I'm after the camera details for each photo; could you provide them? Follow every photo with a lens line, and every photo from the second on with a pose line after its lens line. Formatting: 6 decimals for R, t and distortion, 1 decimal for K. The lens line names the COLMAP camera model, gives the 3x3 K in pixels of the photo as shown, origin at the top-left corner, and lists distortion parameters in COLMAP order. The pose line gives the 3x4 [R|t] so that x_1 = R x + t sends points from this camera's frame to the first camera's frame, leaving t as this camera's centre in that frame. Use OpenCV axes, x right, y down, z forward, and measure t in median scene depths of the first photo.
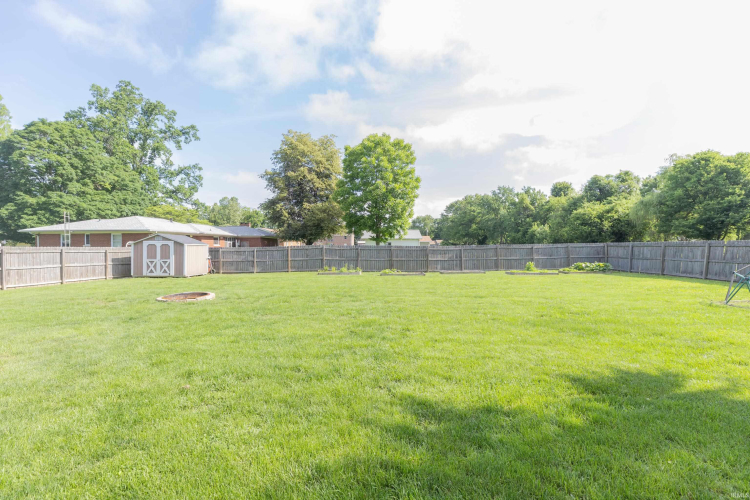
lens RADIAL K [[330.7, 0, 370.4], [0, 330.7, 249.9], [0, 0, 1]] dist [0.002934, 0.000210]
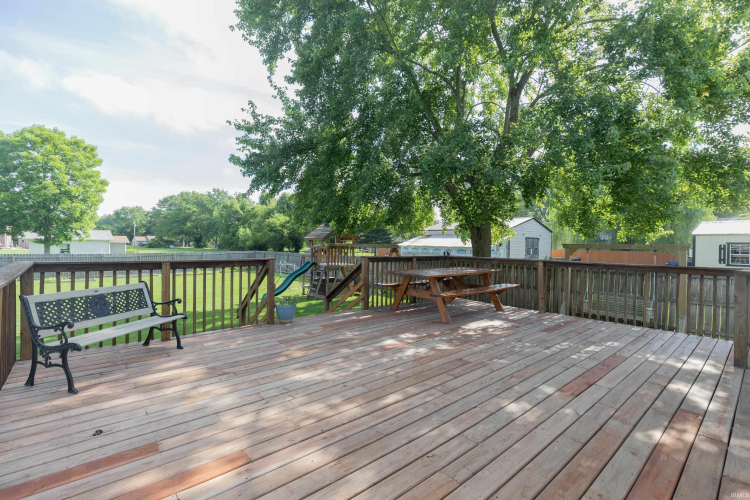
lens RADIAL K [[330.7, 0, 370.4], [0, 330.7, 249.9], [0, 0, 1]] dist [0.002934, 0.000210]
pose [[0.714352, -0.001691, 0.699784, 0.016661], [-0.007774, 0.999916, 0.010351, -0.023619], [-0.699743, -0.012834, 0.714279, -0.237930]]
